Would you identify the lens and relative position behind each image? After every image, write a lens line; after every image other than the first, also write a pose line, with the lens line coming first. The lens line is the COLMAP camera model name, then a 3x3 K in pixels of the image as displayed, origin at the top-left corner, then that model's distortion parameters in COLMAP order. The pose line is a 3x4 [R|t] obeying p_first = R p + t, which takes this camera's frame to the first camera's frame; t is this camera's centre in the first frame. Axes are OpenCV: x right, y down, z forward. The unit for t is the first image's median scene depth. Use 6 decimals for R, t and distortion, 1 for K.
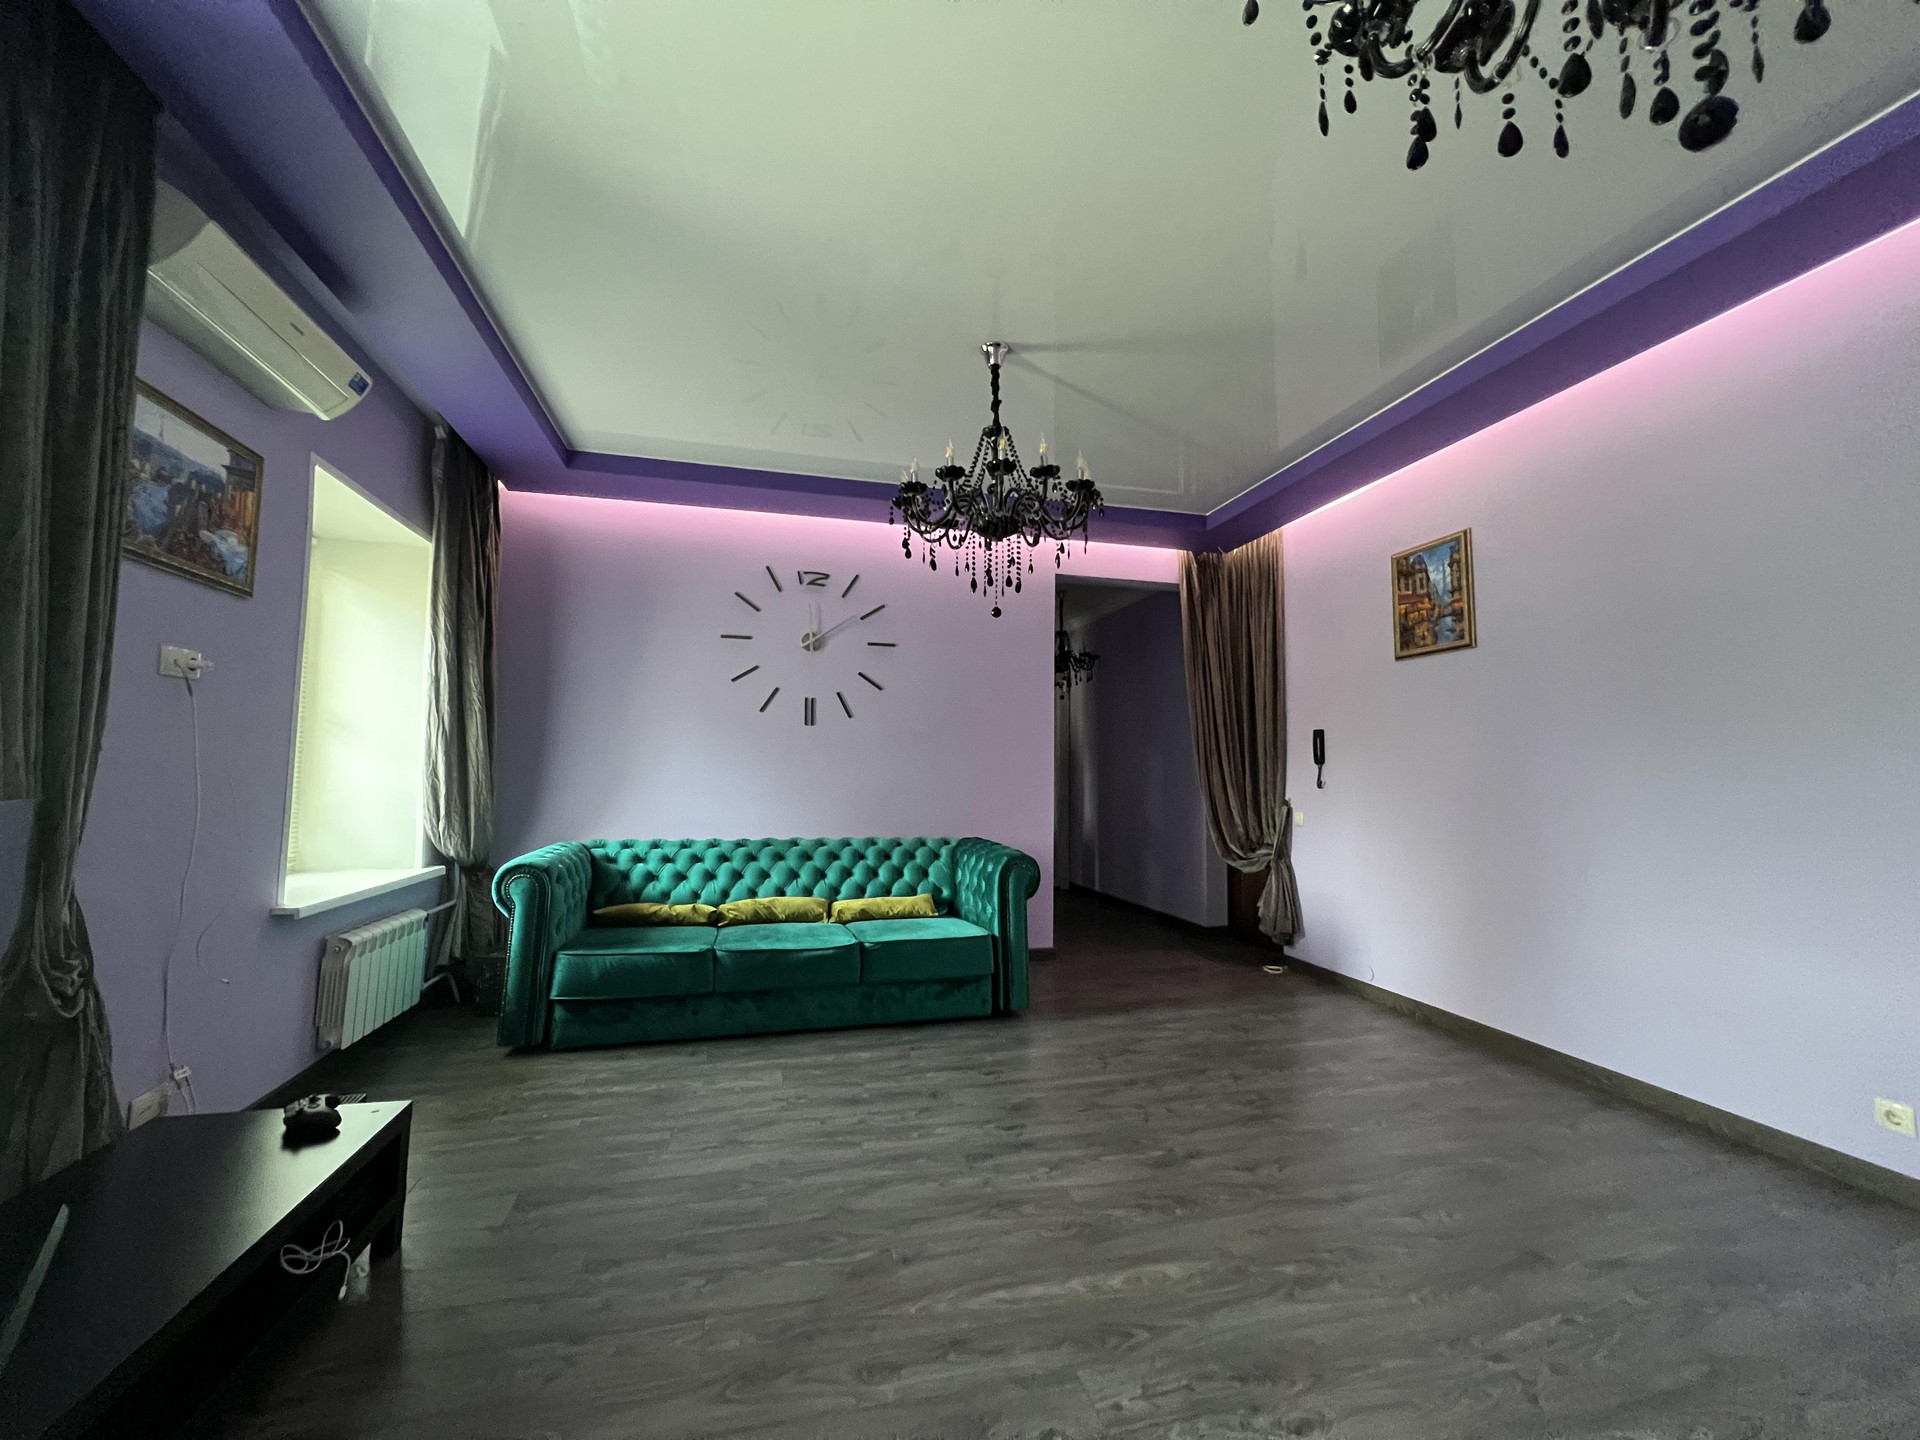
lens RADIAL K [[772.2, 0, 963.6], [0, 772.2, 714.8], [0, 0, 1]] dist [-0.001726, -0.001345]
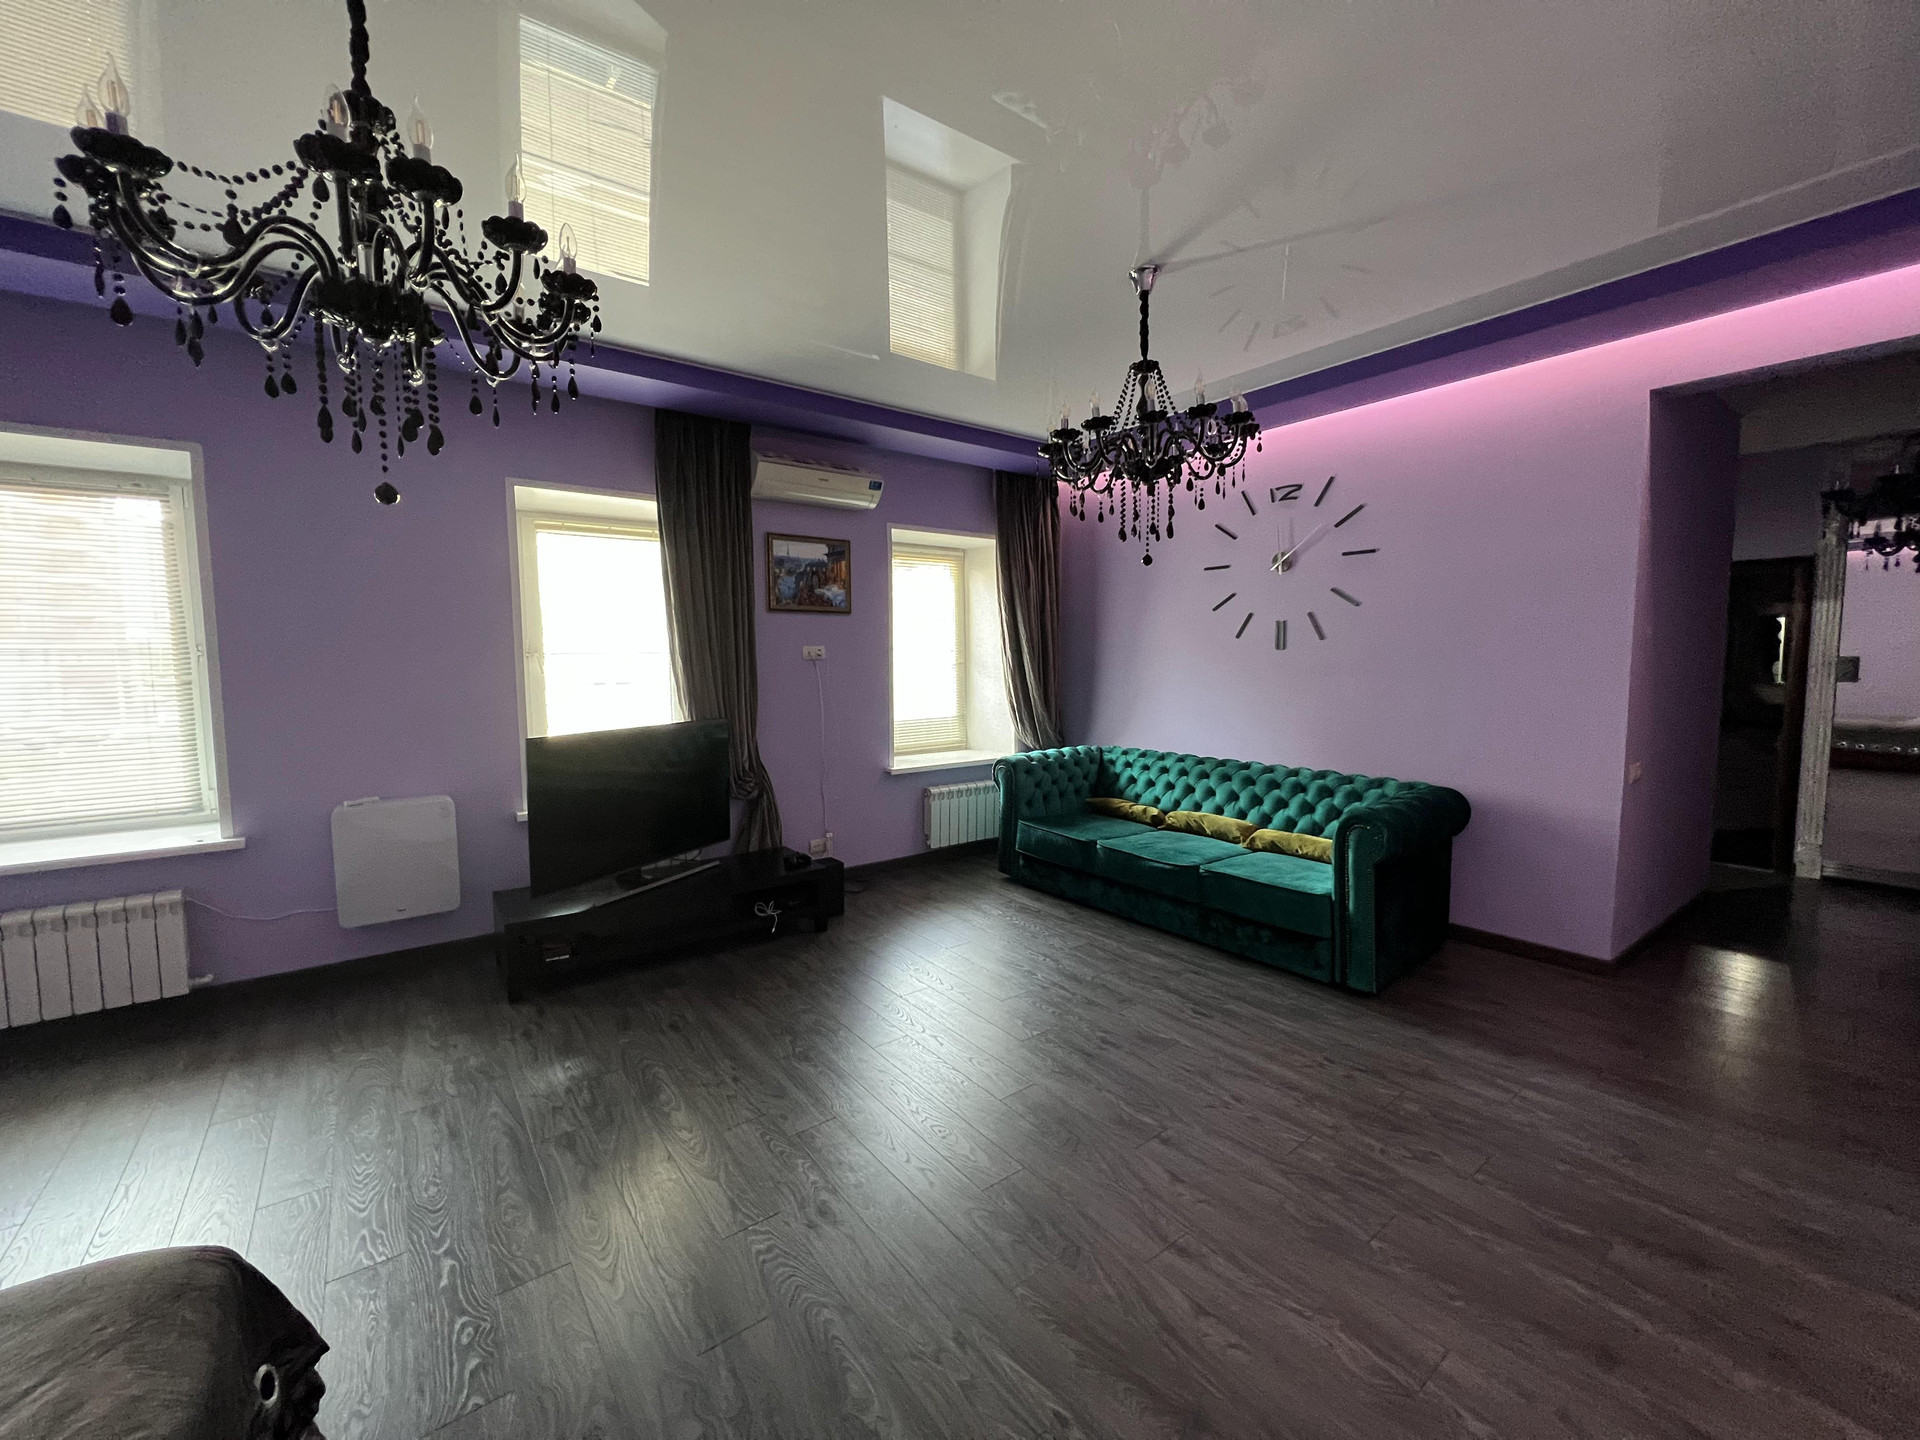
lens RADIAL K [[772.2, 0, 942.0], [0, 772.2, 719.9], [0, 0, 1]] dist [-0.001726, -0.001345]
pose [[0.371389, 0.060919, -0.926477, 0.626761], [0.083576, 0.991601, 0.098704, -0.034637], [0.924708, -0.114089, 0.363179, 0.277319]]
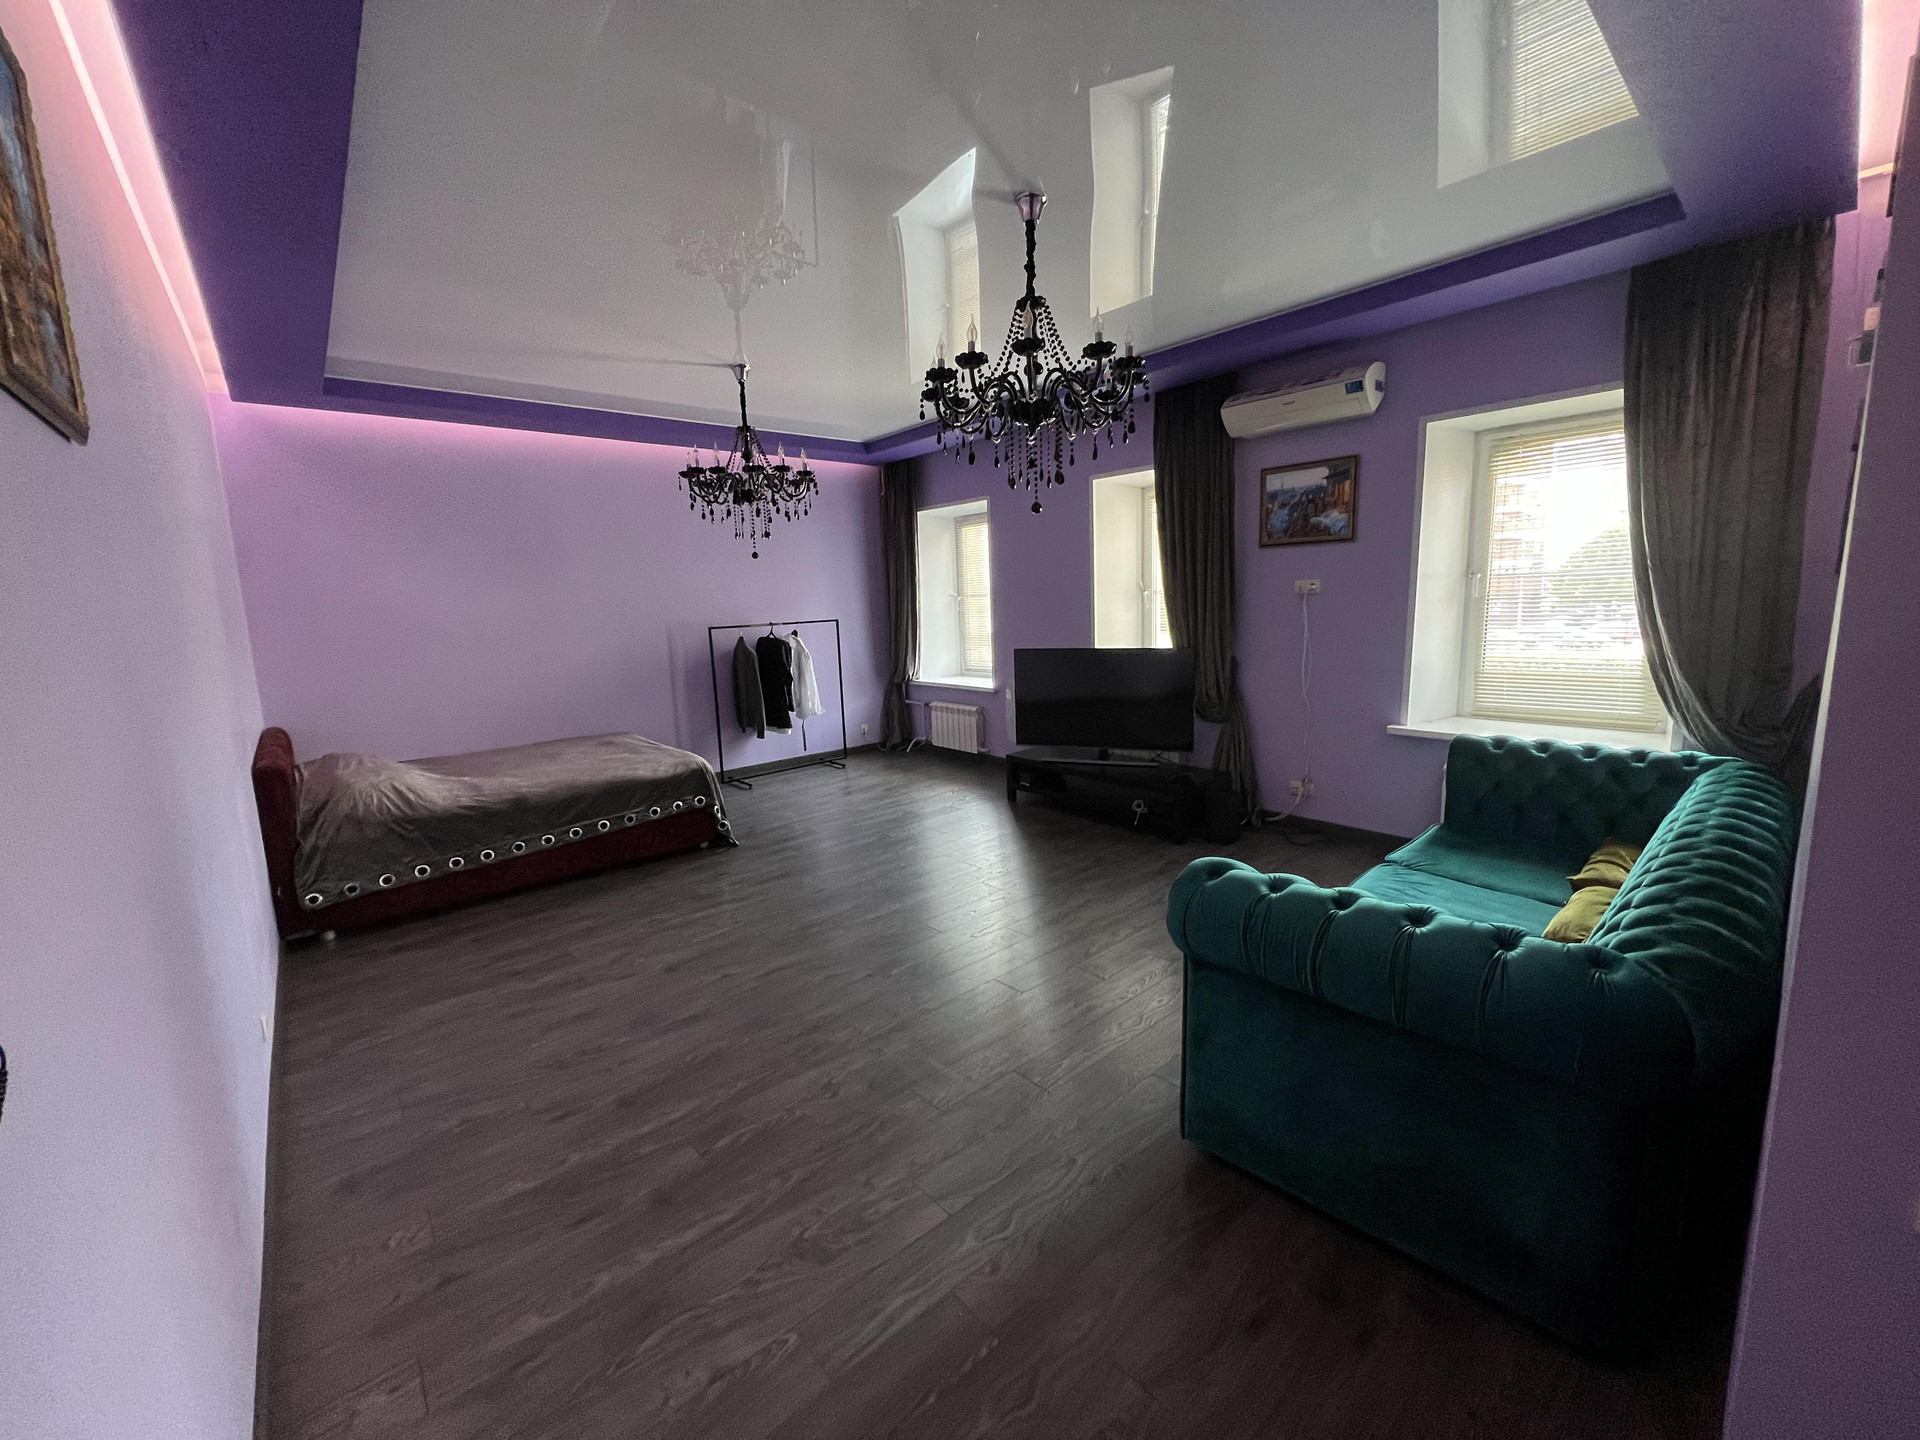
lens RADIAL K [[754.6, 0, 952.9], [0, 754.6, 723.4], [0, 0, 1]] dist [-0.008962, -0.000146]
pose [[-0.898701, 0.098201, -0.427425, 0.402195], [0.063797, 0.993515, 0.094121, 0.024858], [0.433896, 0.057319, -0.899138, 1.307303]]
